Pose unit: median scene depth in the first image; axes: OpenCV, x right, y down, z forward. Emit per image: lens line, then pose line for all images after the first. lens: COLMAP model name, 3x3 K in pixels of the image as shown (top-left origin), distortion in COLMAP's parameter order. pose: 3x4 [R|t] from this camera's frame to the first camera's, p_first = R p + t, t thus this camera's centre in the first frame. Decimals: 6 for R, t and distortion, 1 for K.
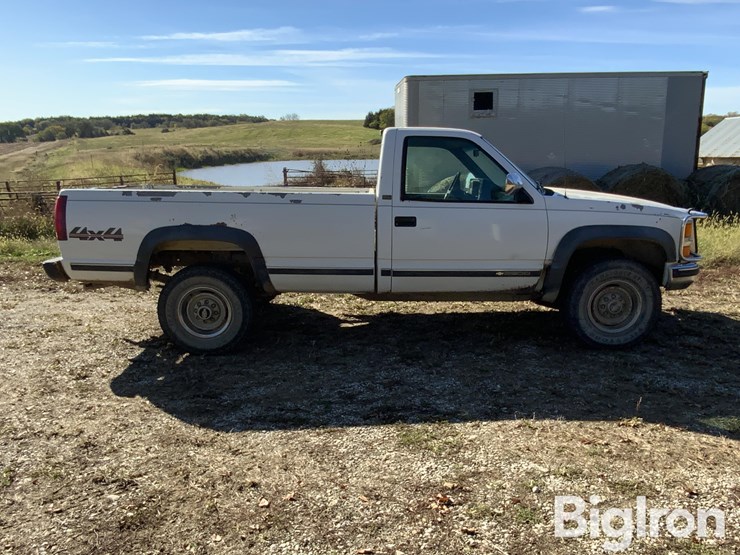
lens RADIAL K [[565.9, 0, 370.0], [0, 565.9, 277.5], [0, 0, 1]] dist [0.107696, -0.167730]
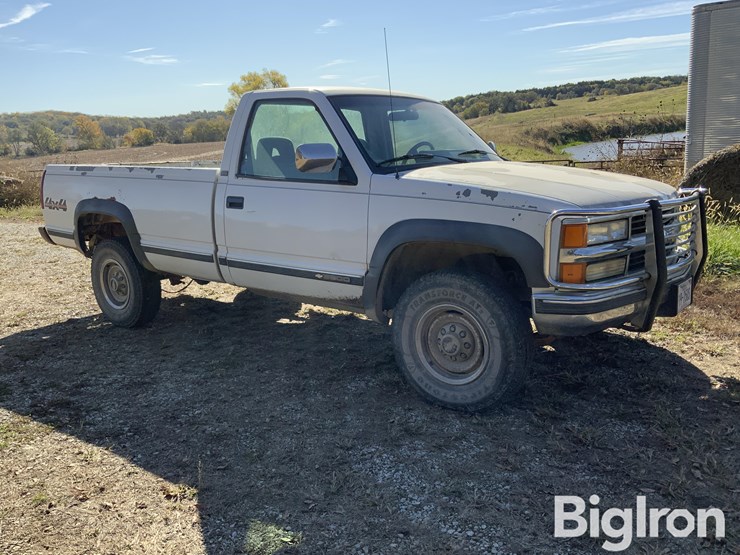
lens RADIAL K [[640.3, 0, 370.0], [0, 640.3, 277.5], [0, 0, 1]] dist [0.092658, -0.216728]
pose [[0.788612, 0.106028, -0.605681, 0.802595], [-0.094802, 0.994209, 0.050608, -0.055098], [0.607539, 0.017510, 0.794097, 0.365483]]
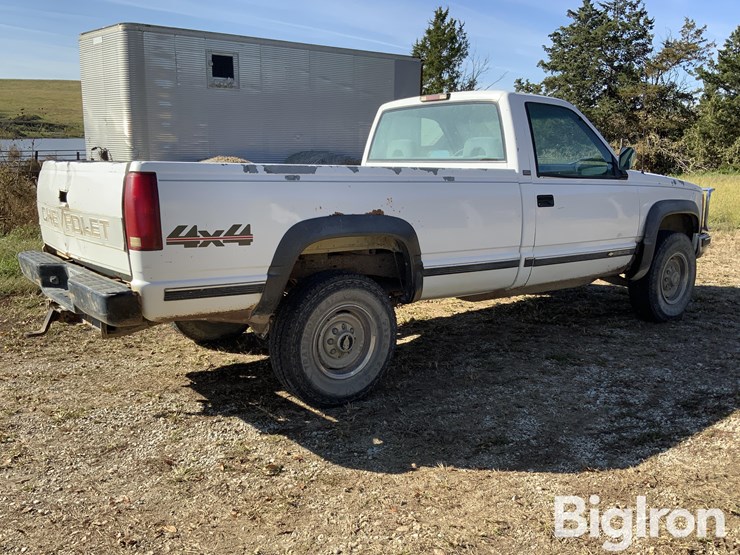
lens RADIAL K [[697.3, 0, 370.0], [0, 697.3, 277.5], [0, 0, 1]] dist [0.148059, -0.365903]
pose [[0.794009, -0.090284, 0.601165, -0.790911], [0.102089, 0.994669, 0.014543, -0.026050], [-0.599273, 0.049825, 0.798993, 0.314350]]
